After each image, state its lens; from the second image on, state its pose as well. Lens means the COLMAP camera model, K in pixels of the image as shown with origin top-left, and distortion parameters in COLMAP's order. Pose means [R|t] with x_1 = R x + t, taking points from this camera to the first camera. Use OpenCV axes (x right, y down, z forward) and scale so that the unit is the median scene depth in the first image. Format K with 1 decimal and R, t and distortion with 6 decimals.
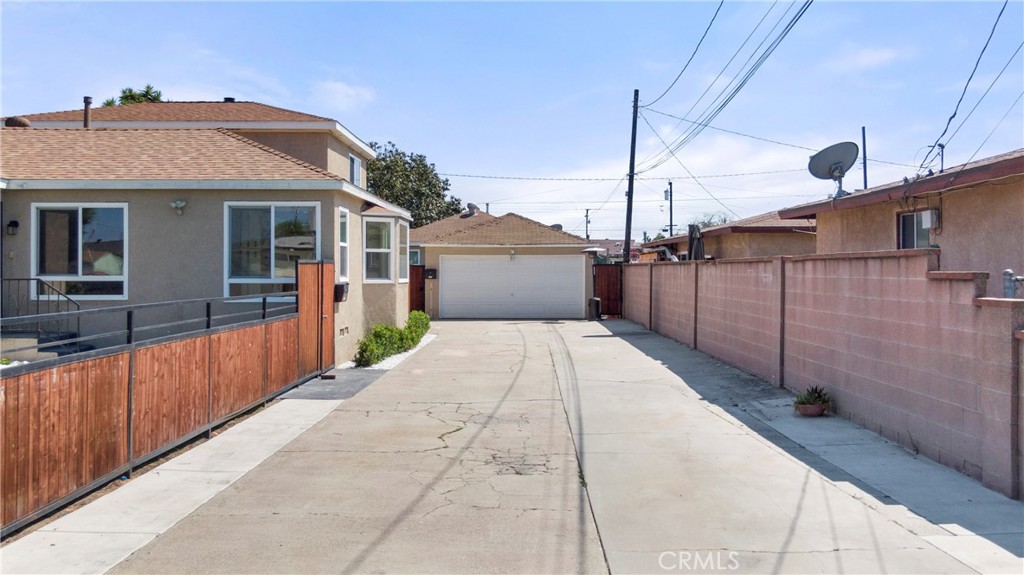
lens RADIAL K [[909.4, 0, 519.8], [0, 909.4, 260.0], [0, 0, 1]] dist [0.047137, -0.039165]
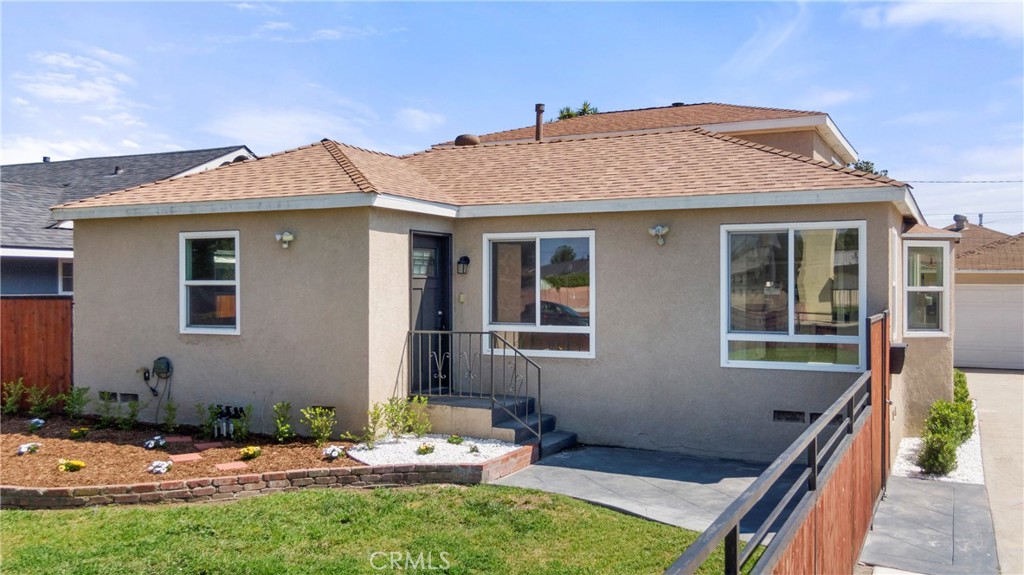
lens RADIAL K [[909.4, 0, 517.4], [0, 909.4, 283.7], [0, 0, 1]] dist [0.047137, -0.039165]
pose [[0.903649, -0.000514, -0.428273, -0.159106], [0.003727, 0.999971, 0.006664, -0.023180], [0.428257, -0.007618, 0.903625, 0.284764]]
